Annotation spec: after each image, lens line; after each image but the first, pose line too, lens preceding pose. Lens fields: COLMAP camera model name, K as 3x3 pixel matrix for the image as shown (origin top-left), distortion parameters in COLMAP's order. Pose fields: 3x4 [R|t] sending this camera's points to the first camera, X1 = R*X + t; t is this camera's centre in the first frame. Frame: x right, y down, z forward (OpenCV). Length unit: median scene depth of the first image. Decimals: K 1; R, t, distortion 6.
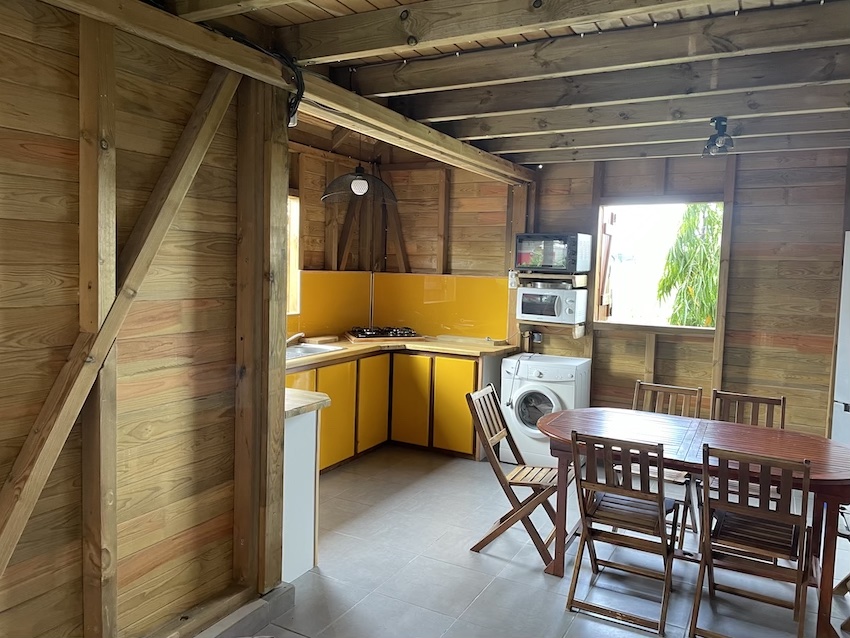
lens RADIAL K [[642.4, 0, 431.7], [0, 642.4, 308.0], [0, 0, 1]] dist [0.082764, -0.092664]
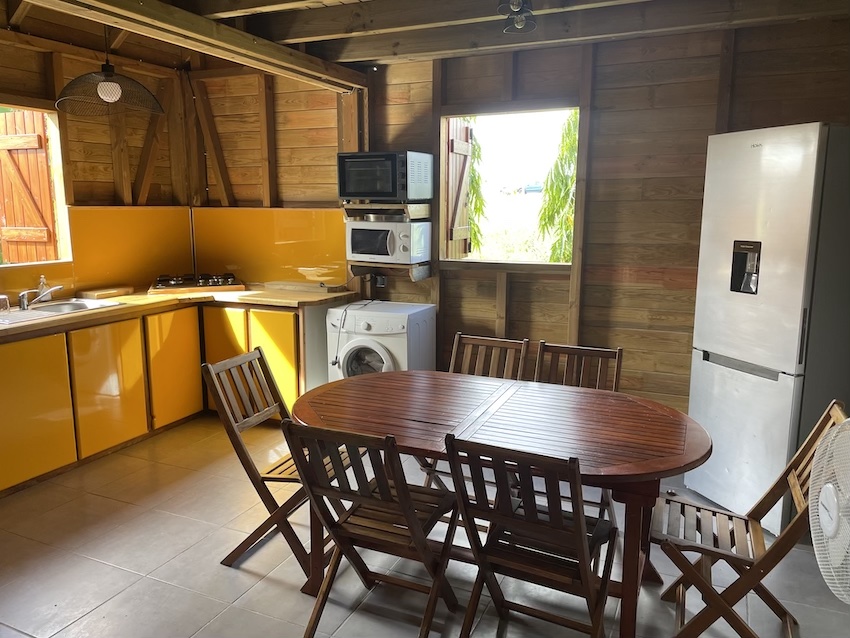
lens RADIAL K [[642.4, 0, 432.4], [0, 642.4, 315.0], [0, 0, 1]] dist [0.082764, -0.092664]
pose [[0.997369, -0.038044, 0.061713, 0.192260], [0.031280, 0.993756, 0.107096, 0.002535], [-0.065402, -0.104884, 0.992332, 0.170289]]
